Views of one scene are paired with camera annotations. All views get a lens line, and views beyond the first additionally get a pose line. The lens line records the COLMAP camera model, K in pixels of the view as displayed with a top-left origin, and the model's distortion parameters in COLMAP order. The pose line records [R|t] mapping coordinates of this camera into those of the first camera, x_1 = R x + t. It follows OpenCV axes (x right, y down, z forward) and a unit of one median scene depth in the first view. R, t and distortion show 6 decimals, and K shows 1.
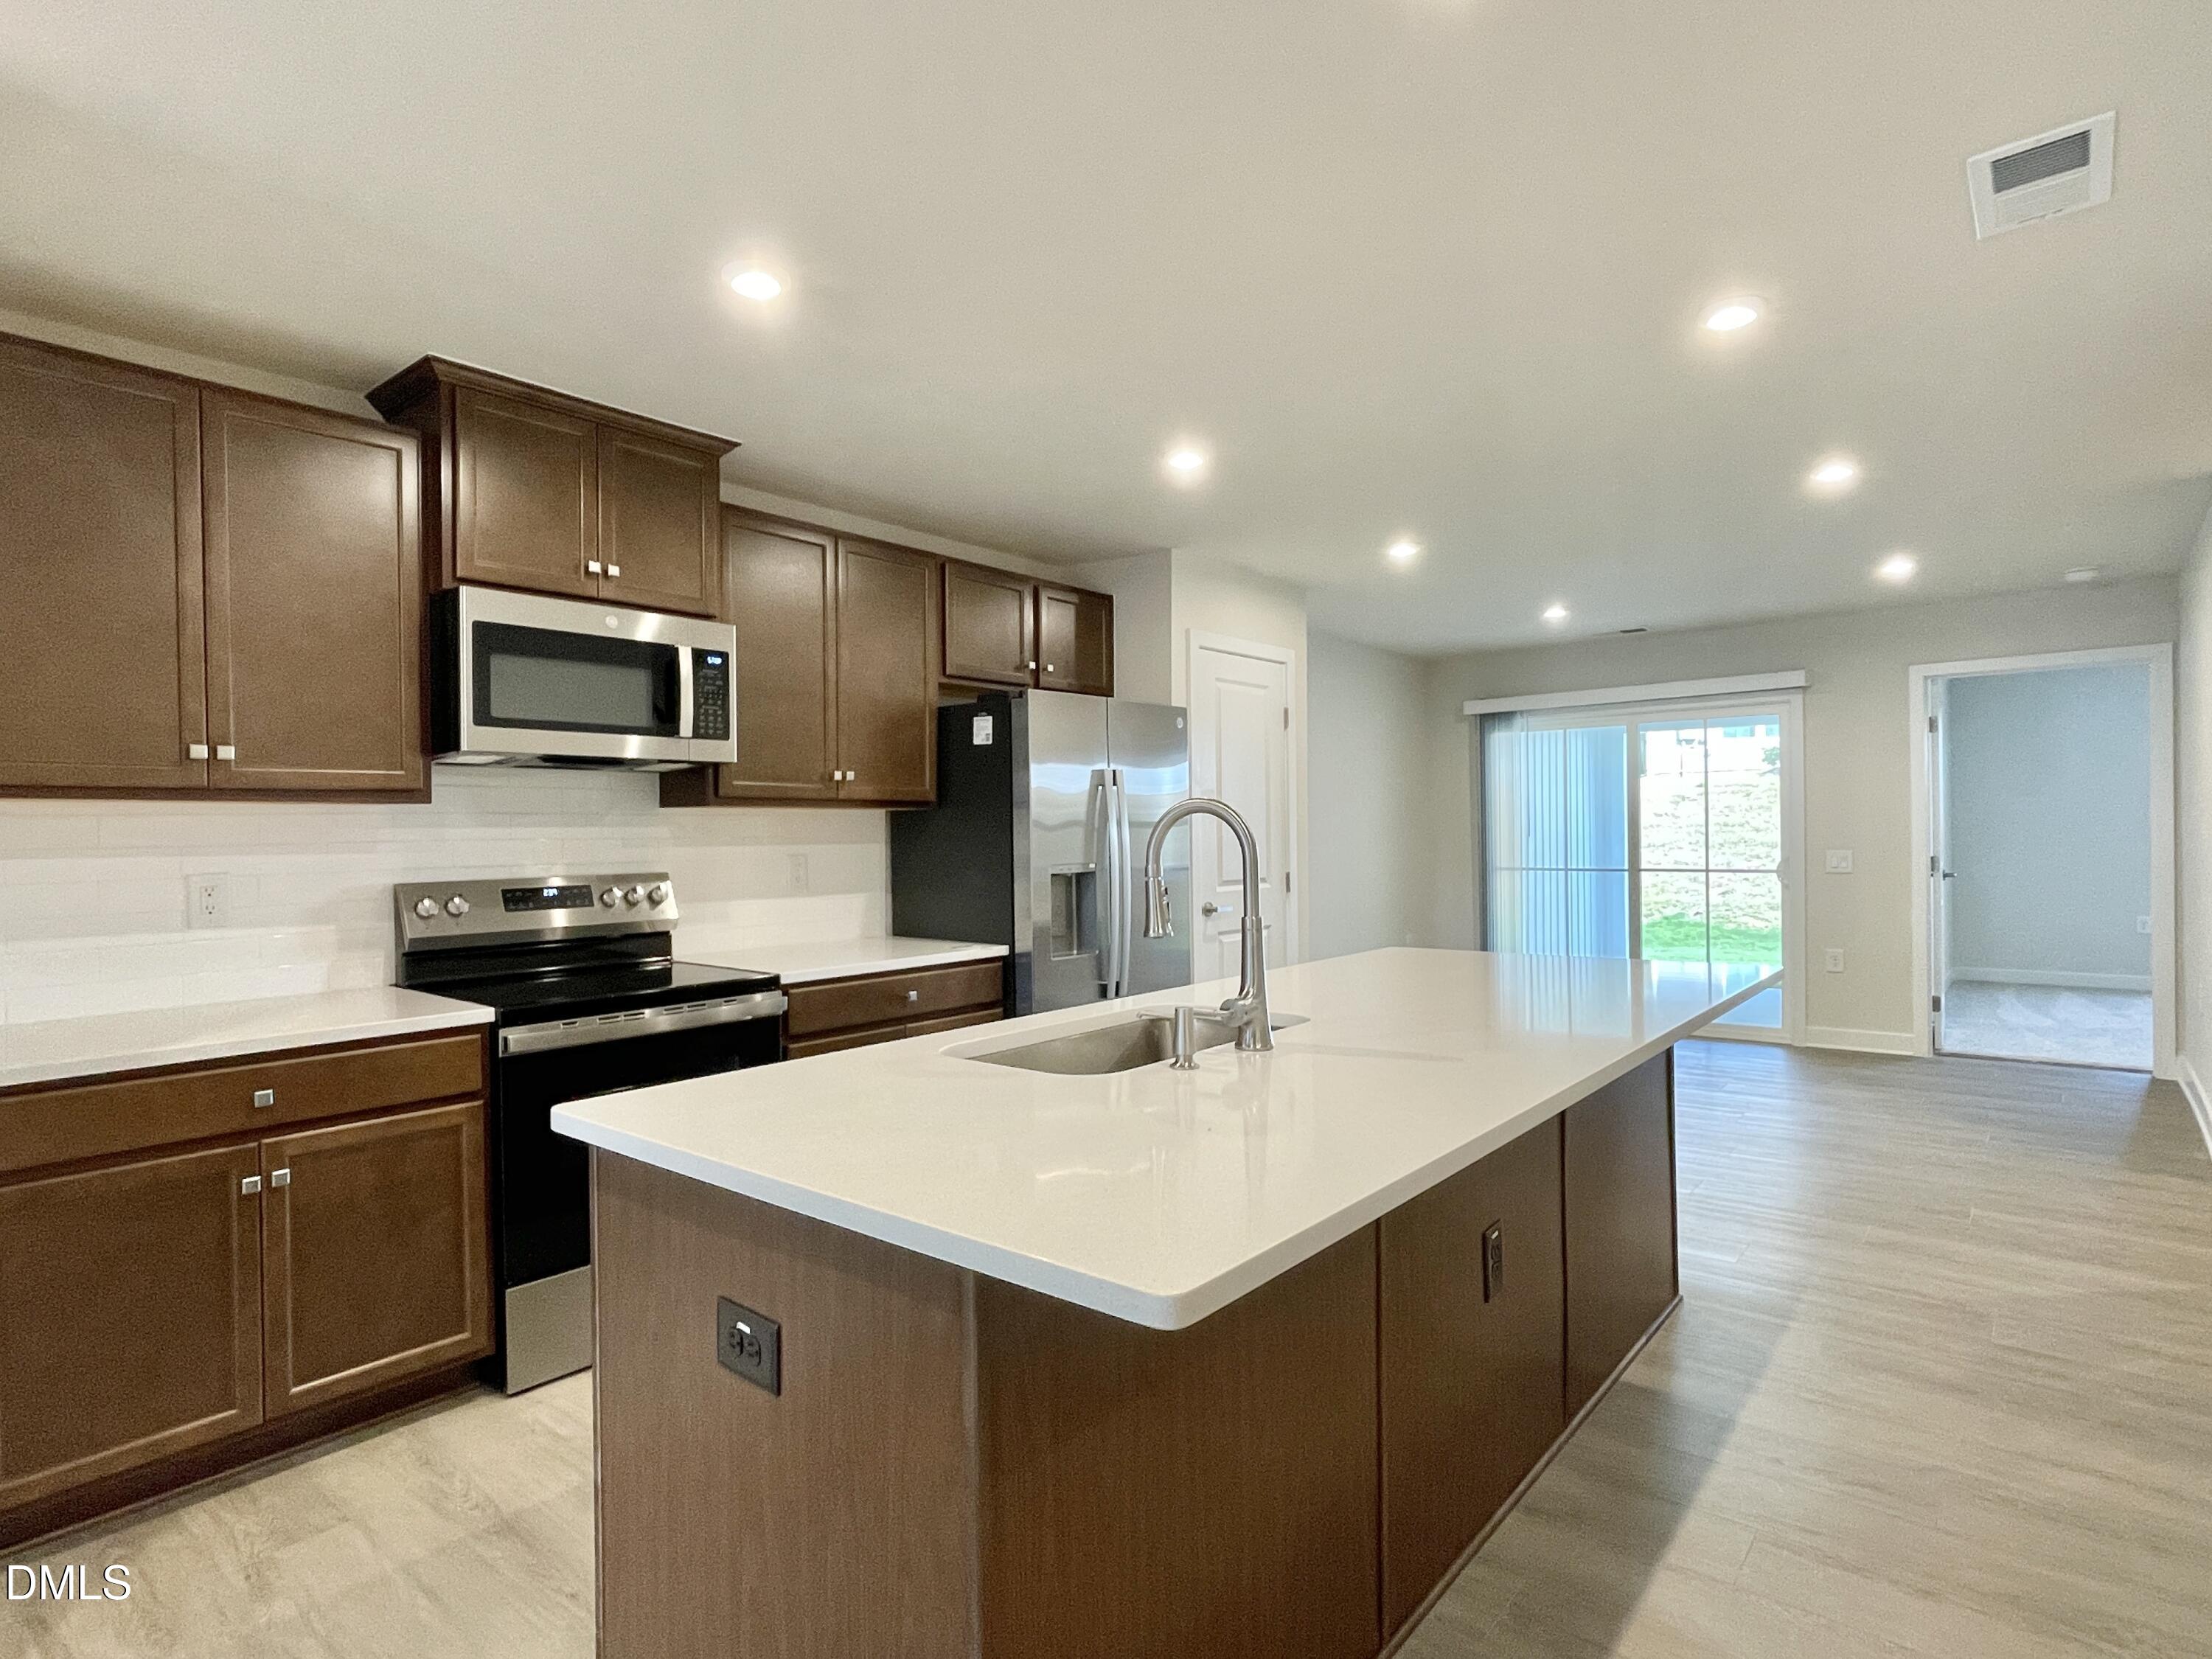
lens RADIAL K [[1157.2, 0, 1102.0], [0, 1157.2, 836.4], [0, 0, 1]] dist [0.000133, -0.000253]
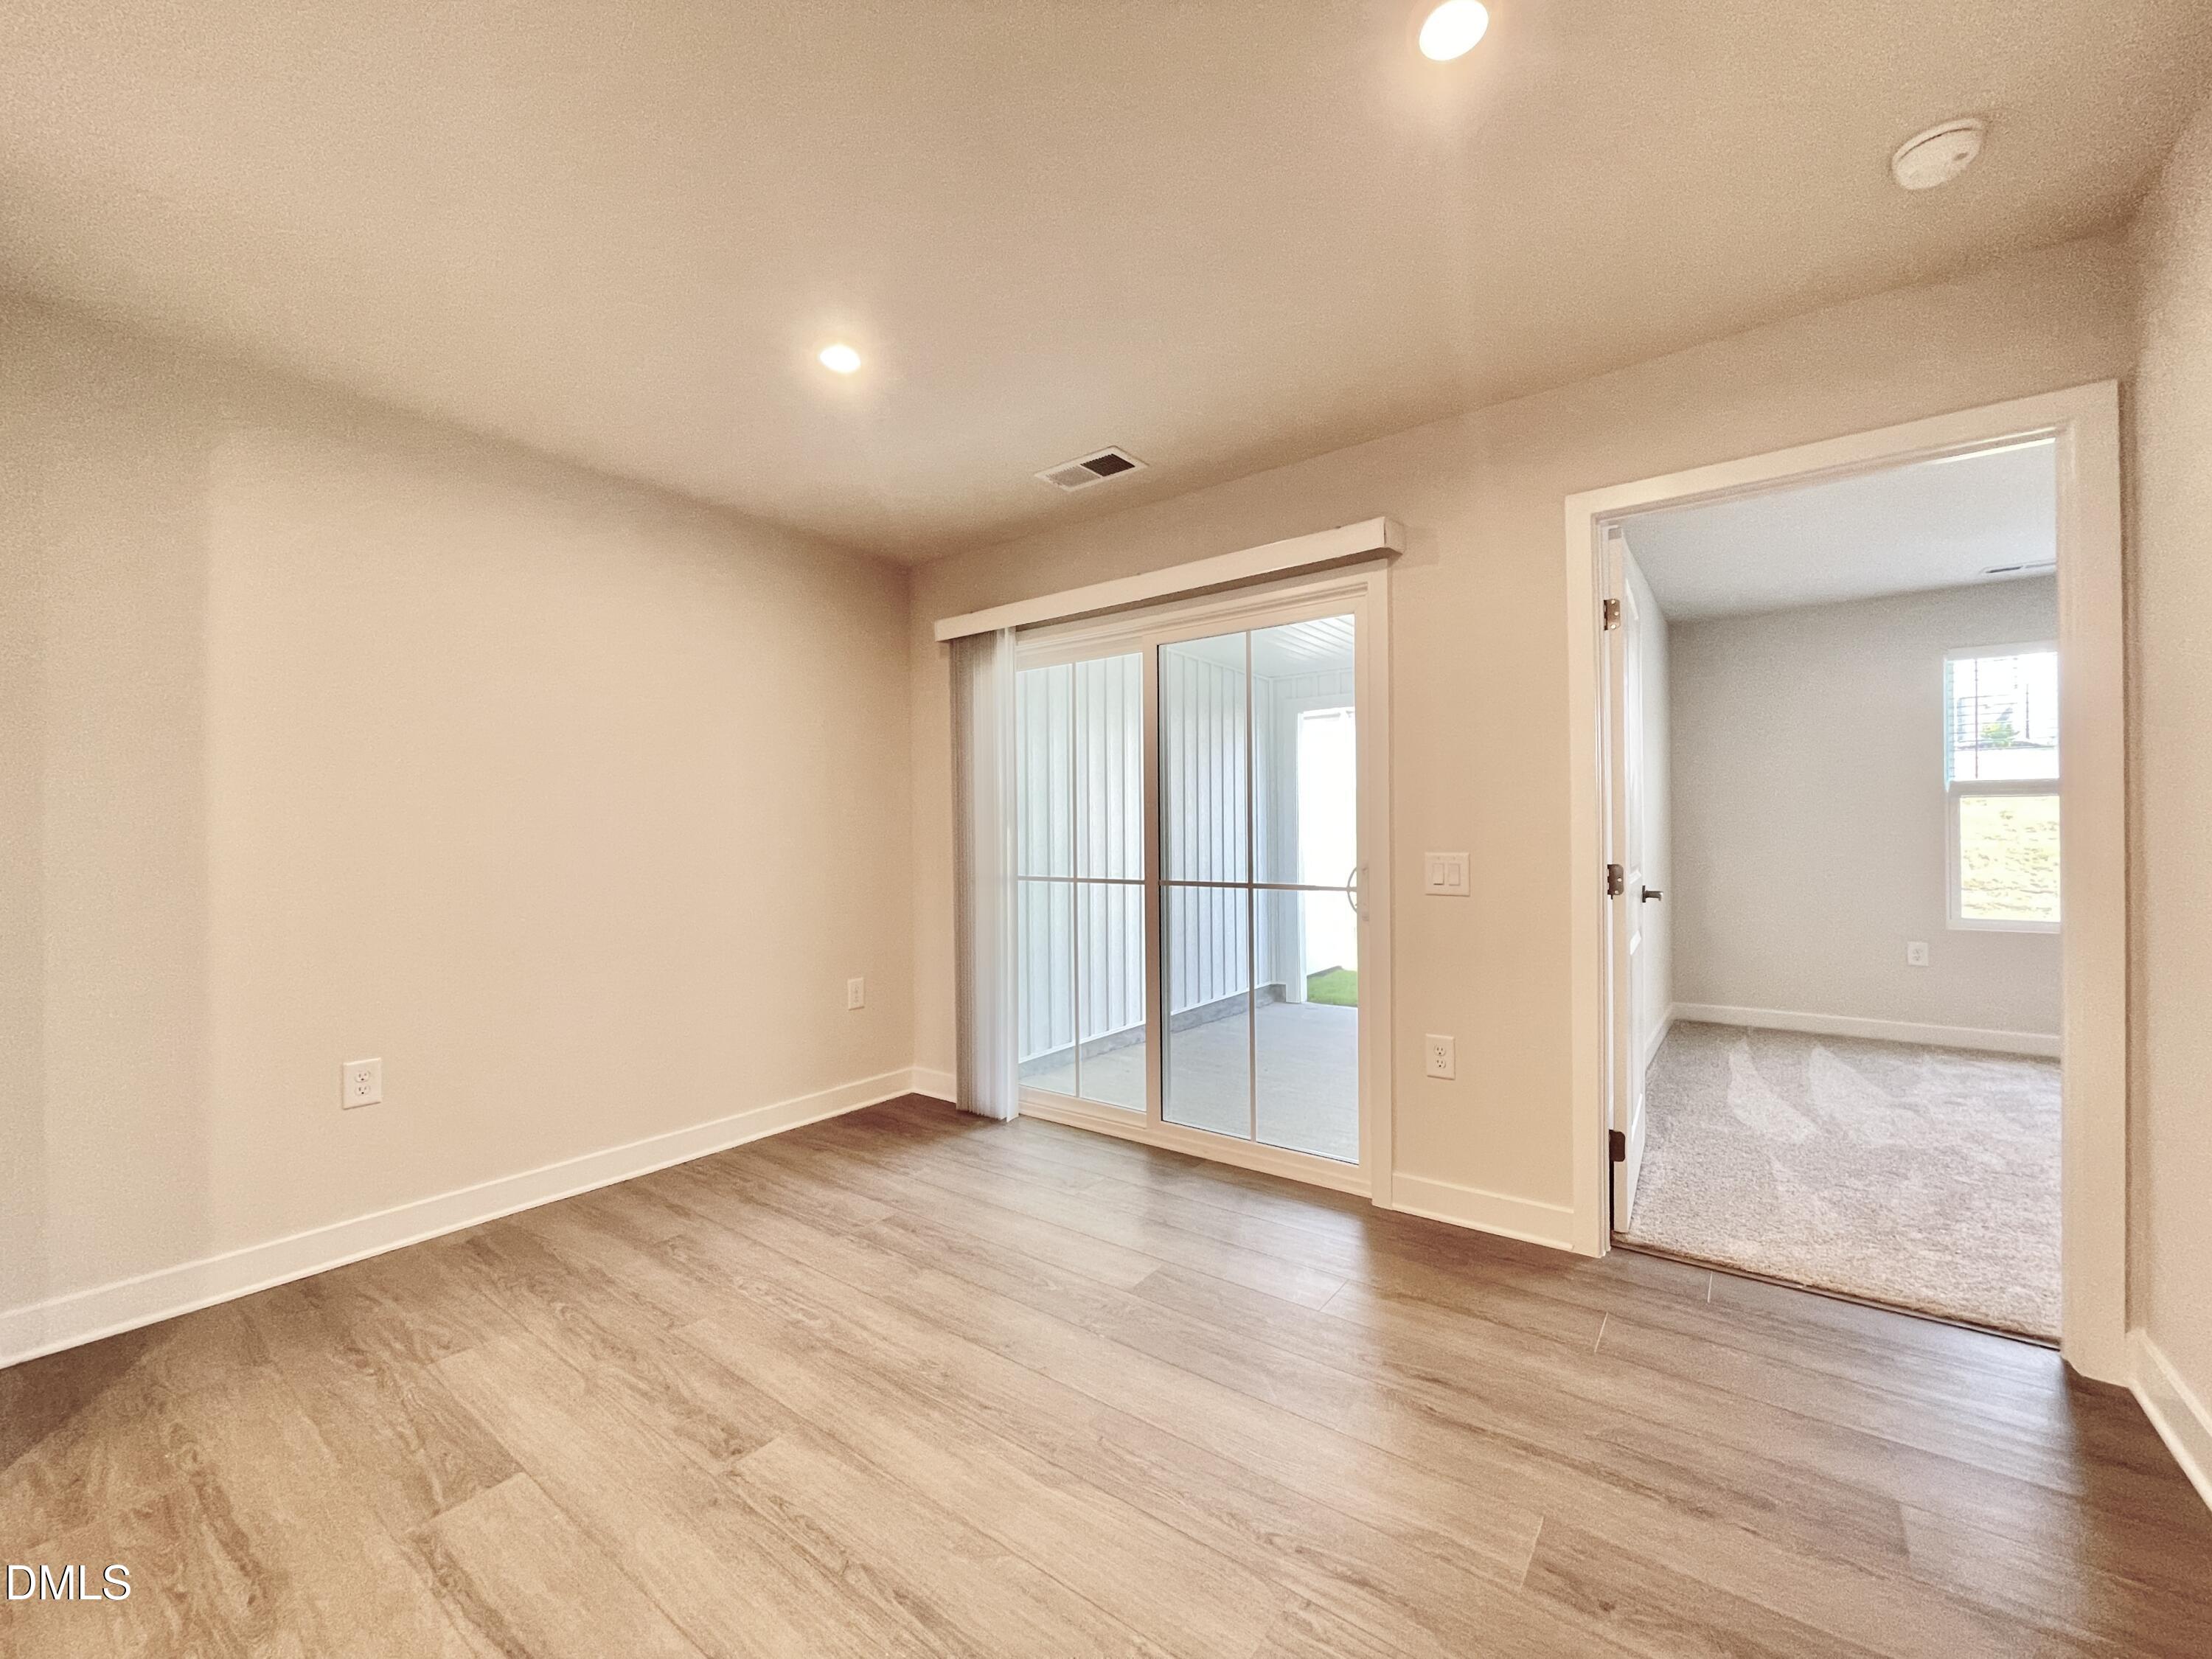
lens RADIAL K [[886.7, 0, 1106.2], [0, 886.7, 832.7], [0, 0, 1]] dist [0.000777, 0.000017]
pose [[0.998898, 0.007041, 0.046402, 0.489318], [-0.006668, 0.999944, -0.008180, 0.007687], [-0.046457, 0.007862, 0.998889, 0.632506]]
